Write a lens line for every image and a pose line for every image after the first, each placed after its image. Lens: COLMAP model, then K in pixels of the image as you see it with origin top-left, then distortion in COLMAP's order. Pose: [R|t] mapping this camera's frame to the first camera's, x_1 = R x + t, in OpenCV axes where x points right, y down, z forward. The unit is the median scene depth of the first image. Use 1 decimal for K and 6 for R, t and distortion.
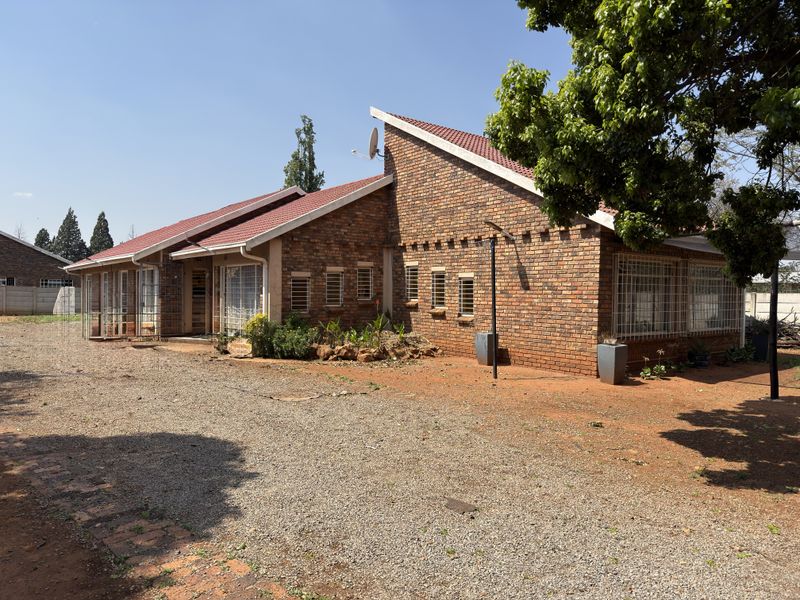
lens RADIAL K [[562.1, 0, 400.0], [0, 562.1, 300.0], [0, 0, 1]] dist [0.001031, -0.000227]
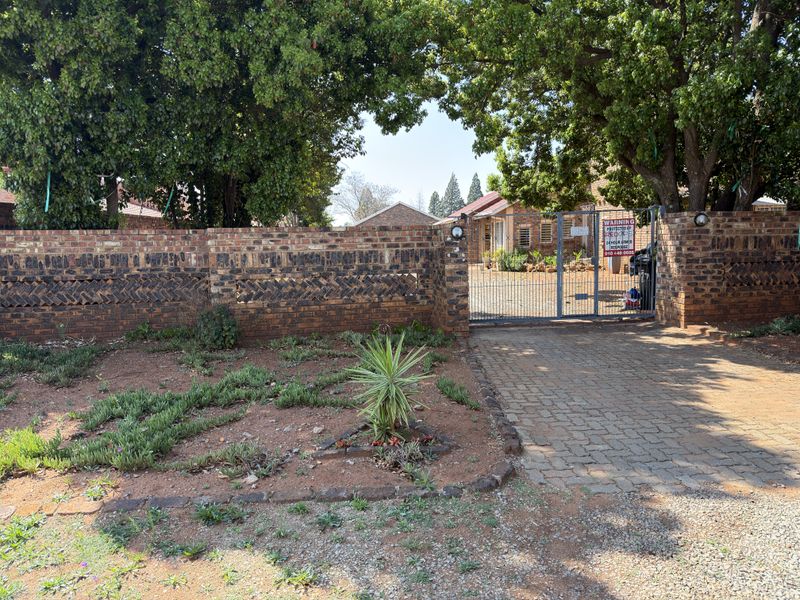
lens RADIAL K [[562.1, 0, 400.0], [0, 562.1, 300.0], [0, 0, 1]] dist [0.001031, -0.000227]
pose [[0.798566, 0.024623, -0.601403, 0.616896], [0.036833, 0.995291, 0.089659, 0.015678], [0.600779, -0.093750, 0.793899, -0.712649]]
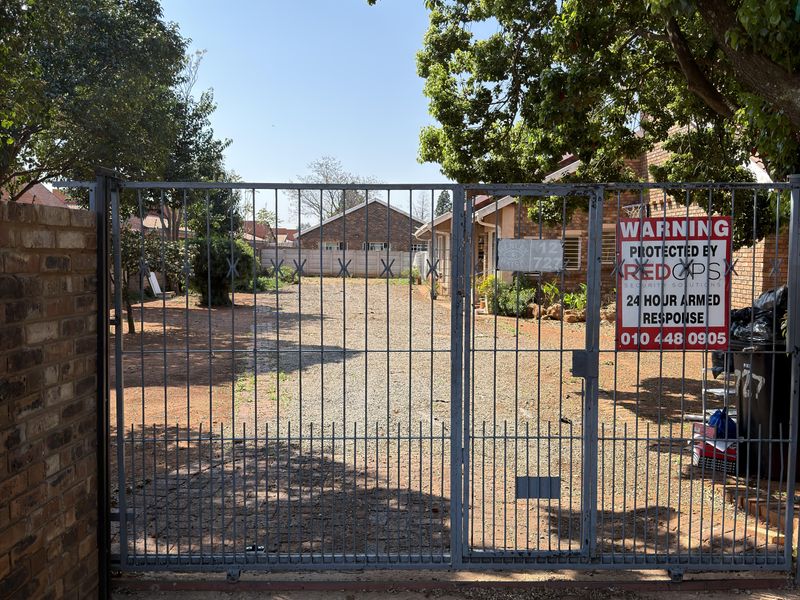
lens RADIAL K [[733.3, 0, 400.0], [0, 733.3, 275.4], [0, 0, 1]] dist [0.001953, 0.002621]
pose [[0.787822, 0.014748, -0.615727, 0.494261], [-0.007420, 0.999868, 0.014455, 0.005432], [0.615859, -0.006820, 0.787827, -0.246642]]
